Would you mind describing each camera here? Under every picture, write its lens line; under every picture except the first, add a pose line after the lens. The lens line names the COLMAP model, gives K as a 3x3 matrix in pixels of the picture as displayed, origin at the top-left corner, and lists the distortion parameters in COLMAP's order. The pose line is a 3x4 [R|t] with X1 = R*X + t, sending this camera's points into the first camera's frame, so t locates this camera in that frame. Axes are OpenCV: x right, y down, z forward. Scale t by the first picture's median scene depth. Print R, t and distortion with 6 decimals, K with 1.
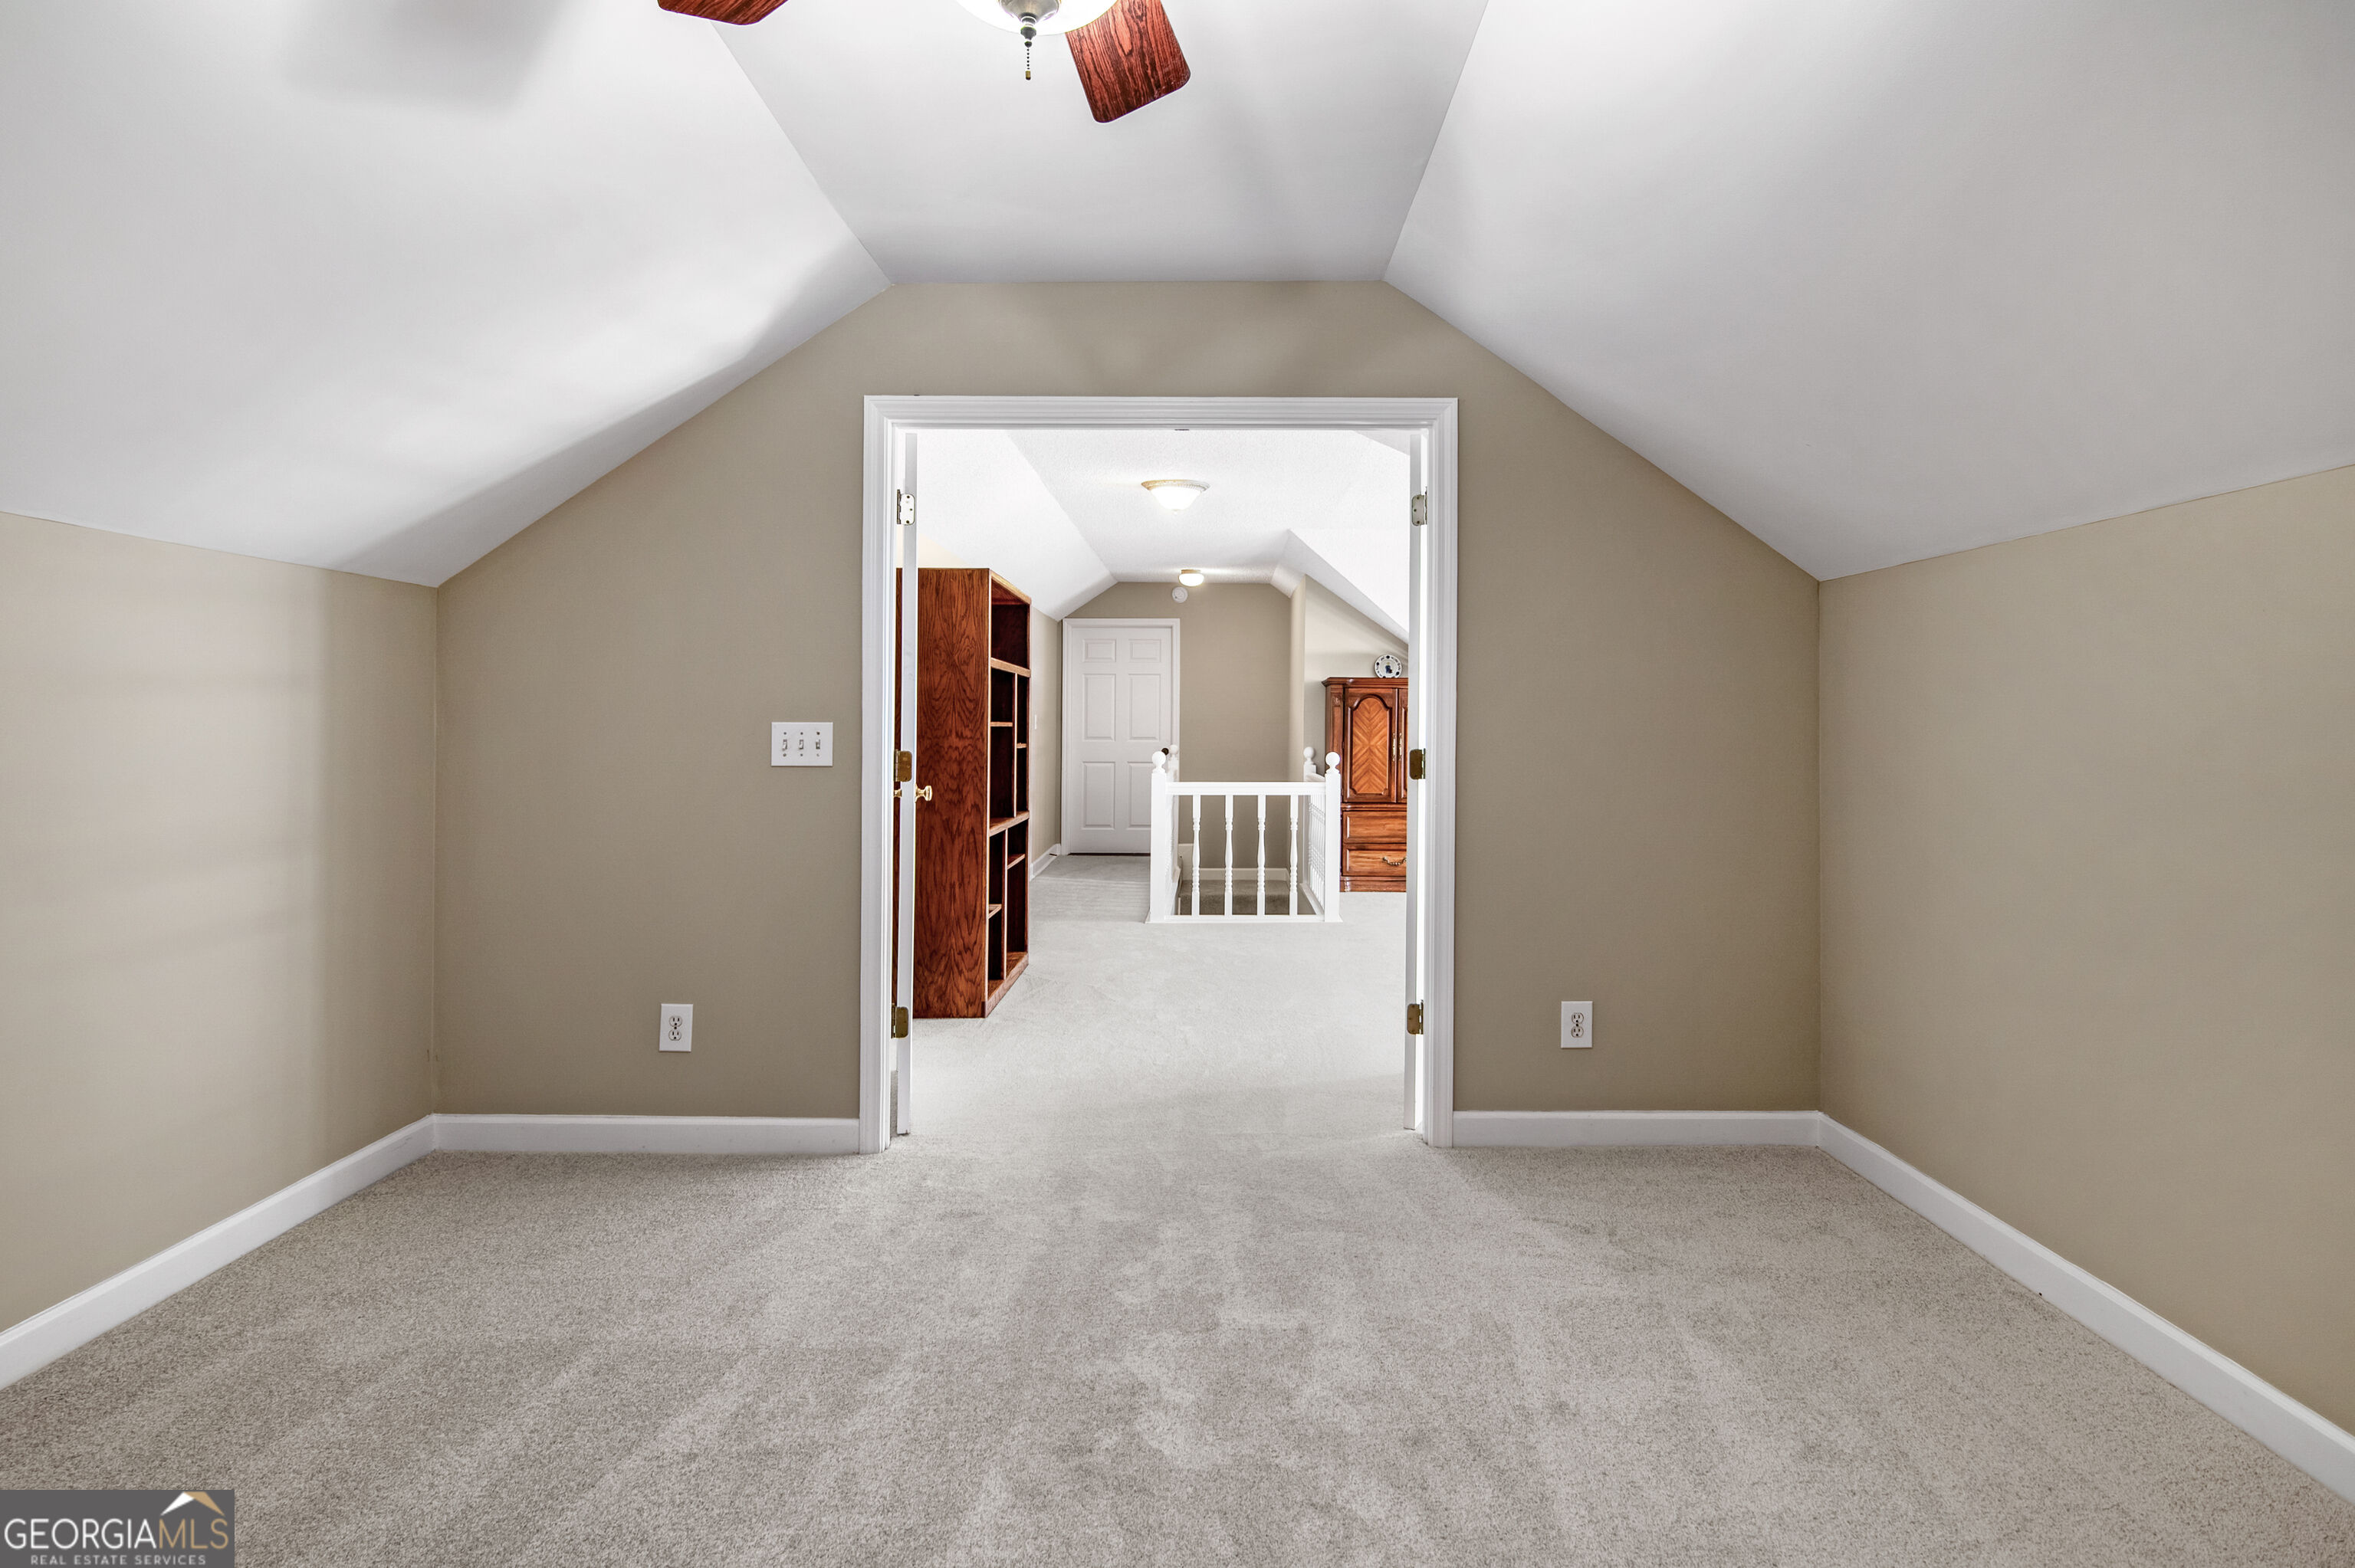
lens RADIAL K [[1315.9, 0, 1154.6], [0, 1315.9, 720.2], [0, 0, 1]] dist [-0.002364, -0.000283]
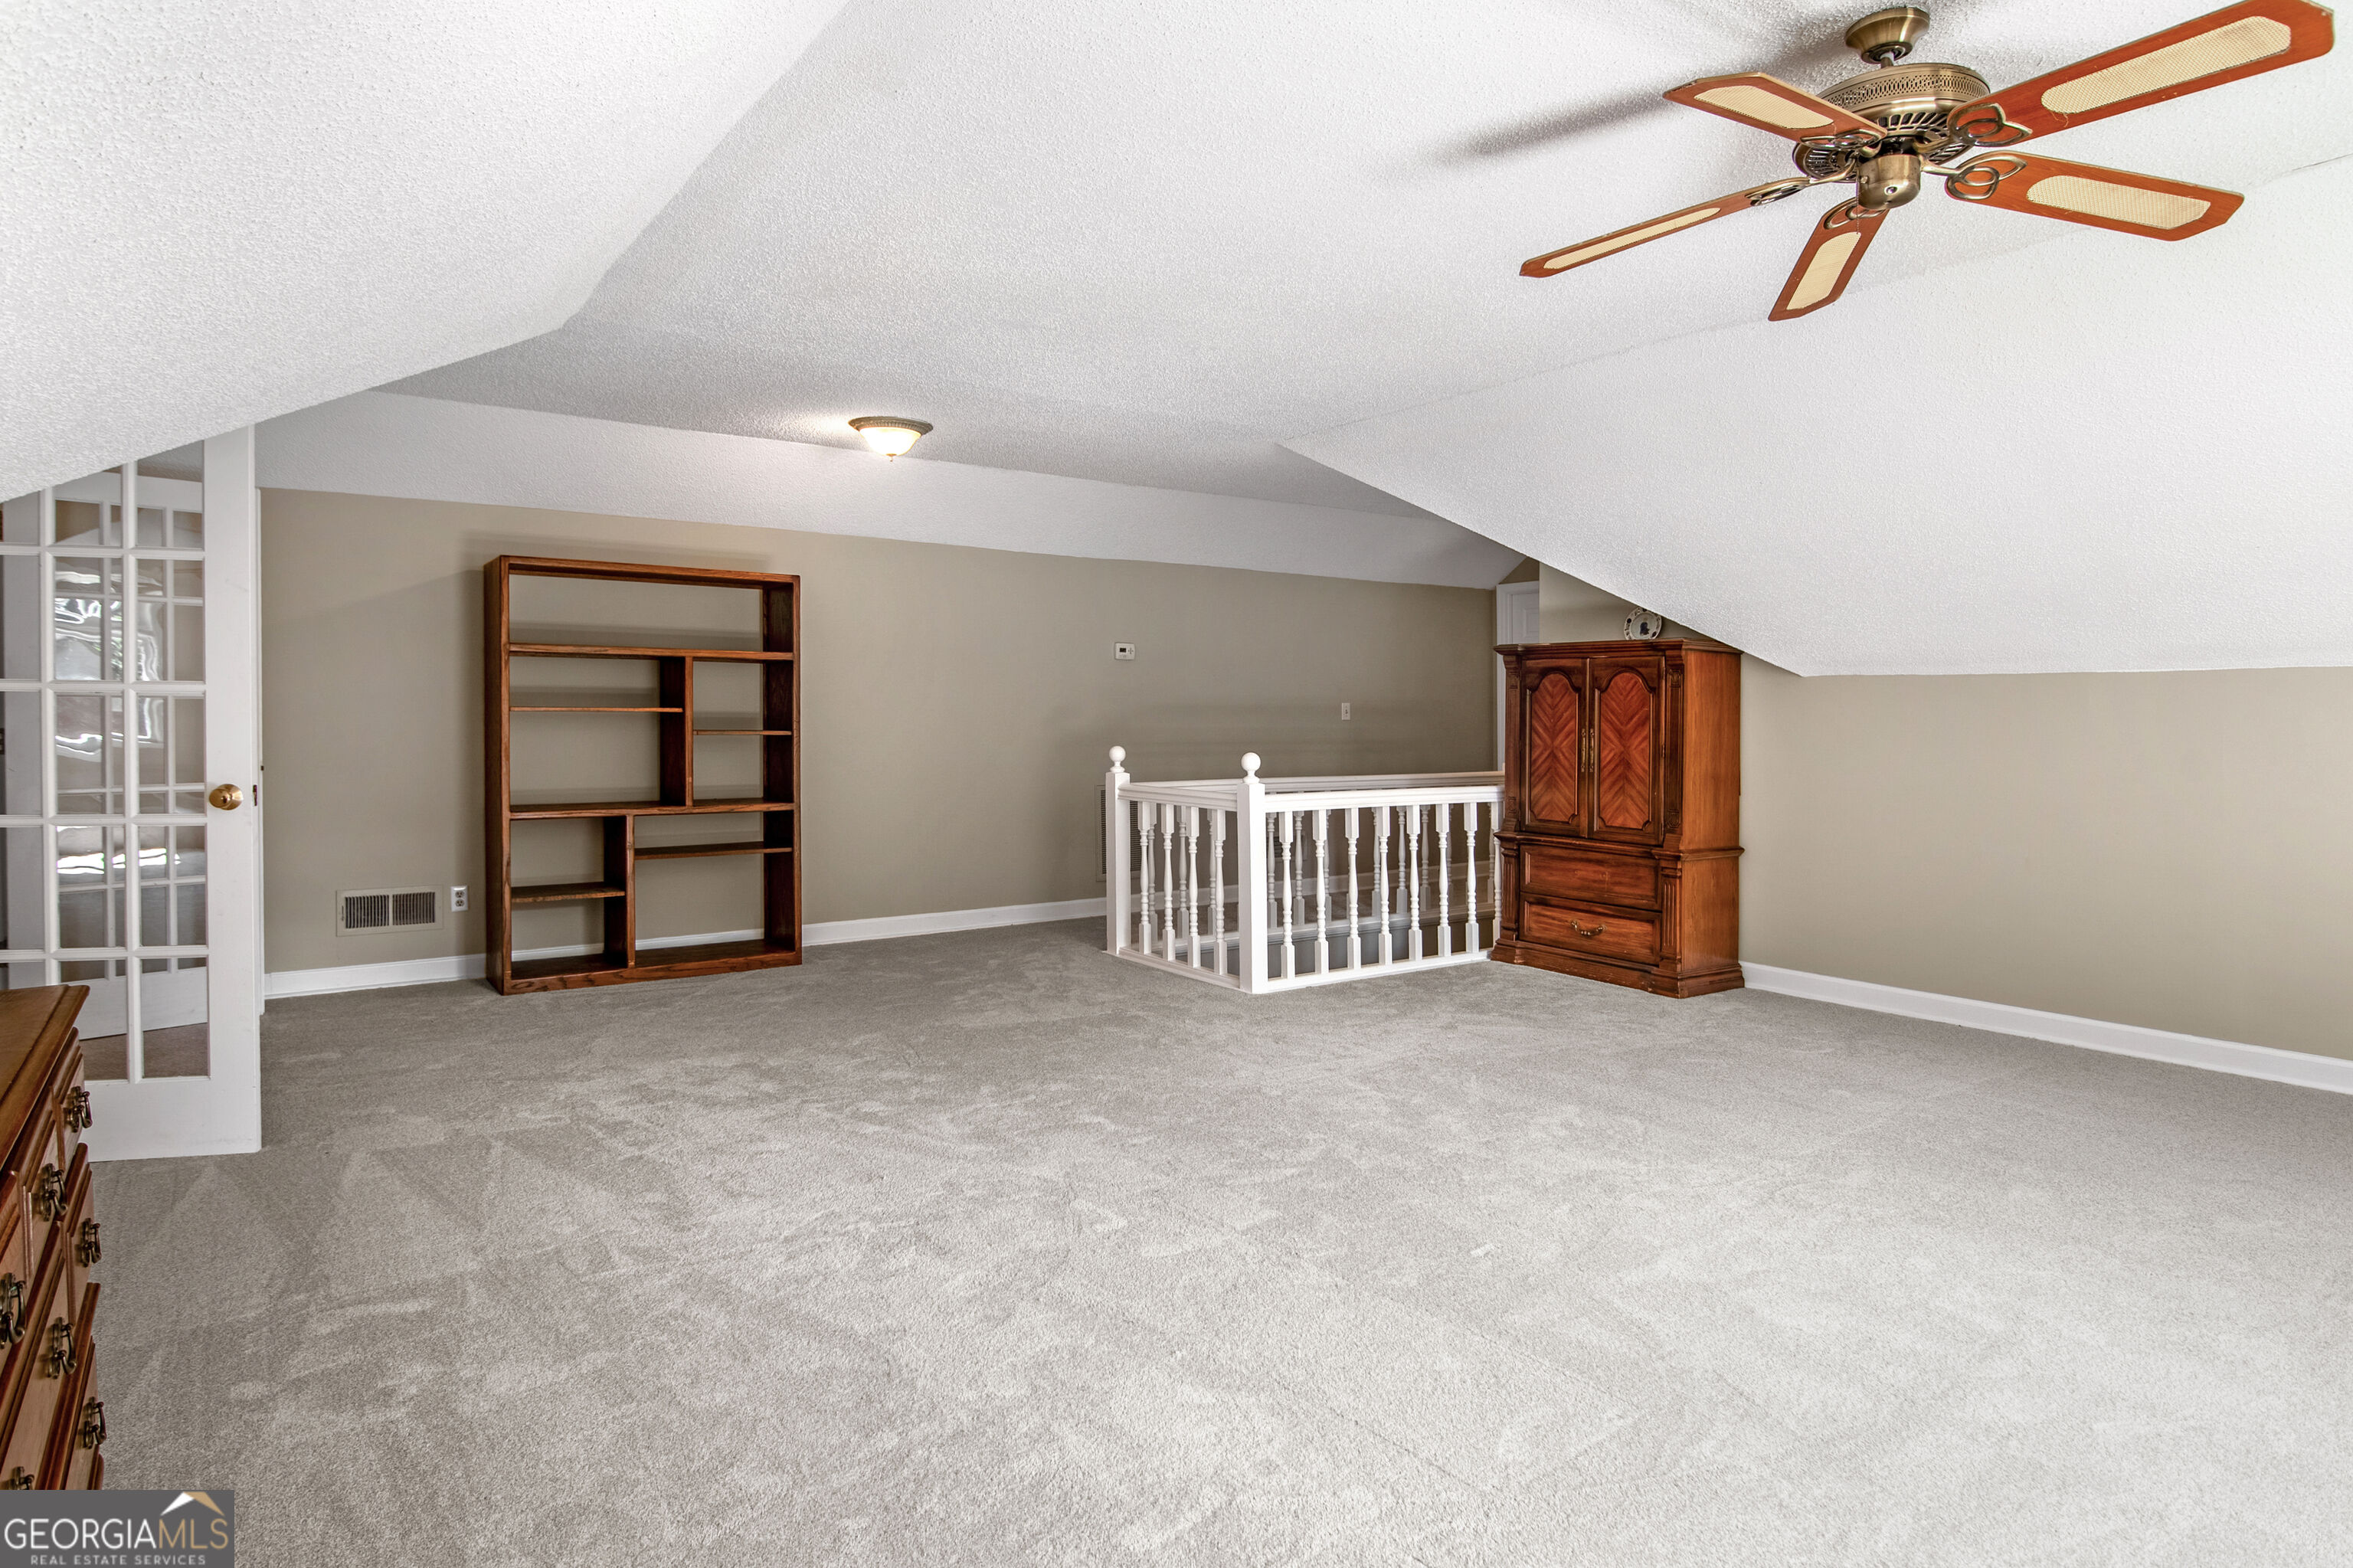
lens RADIAL K [[1315.0, 0, 1153.6], [0, 1315.0, 720.2], [0, 0, 1]] dist [-0.002364, -0.000283]
pose [[0.613916, -0.009767, -0.789311, 0.558395], [0.008683, 0.999947, -0.005619, 0.007844], [0.789324, -0.003404, 0.613968, 0.442046]]
